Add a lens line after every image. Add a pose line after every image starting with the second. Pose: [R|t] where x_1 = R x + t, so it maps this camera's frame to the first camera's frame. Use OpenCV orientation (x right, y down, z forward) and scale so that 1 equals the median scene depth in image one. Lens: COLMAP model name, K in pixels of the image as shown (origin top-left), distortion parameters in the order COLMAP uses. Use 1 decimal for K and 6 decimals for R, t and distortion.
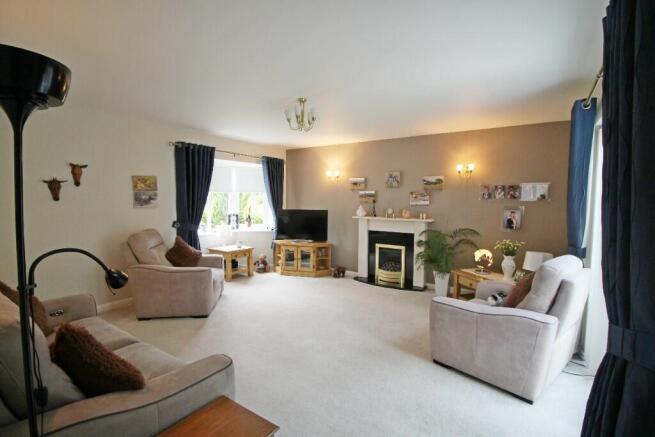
lens RADIAL K [[308.1, 0, 327.5], [0, 308.1, 218.5], [0, 0, 1]] dist [0.000290, 0.000024]
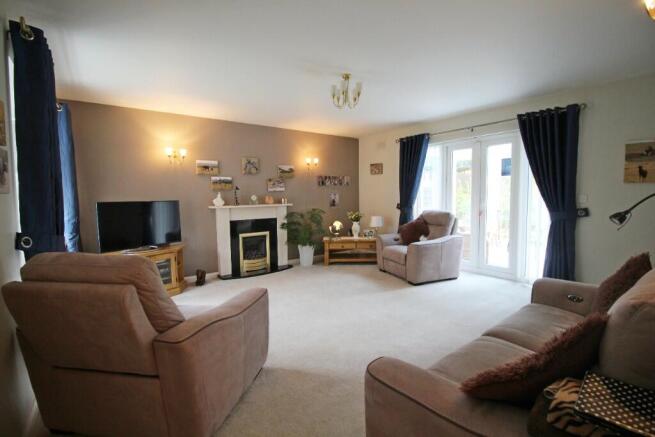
lens RADIAL K [[308.1, 0, 327.5], [0, 308.1, 218.5], [0, 0, 1]] dist [0.000290, 0.000024]
pose [[0.301063, -0.083651, 0.949928, -0.670668], [0.082315, 0.994707, 0.061506, -0.000271], [-0.950045, 0.059676, 0.306355, 0.487722]]
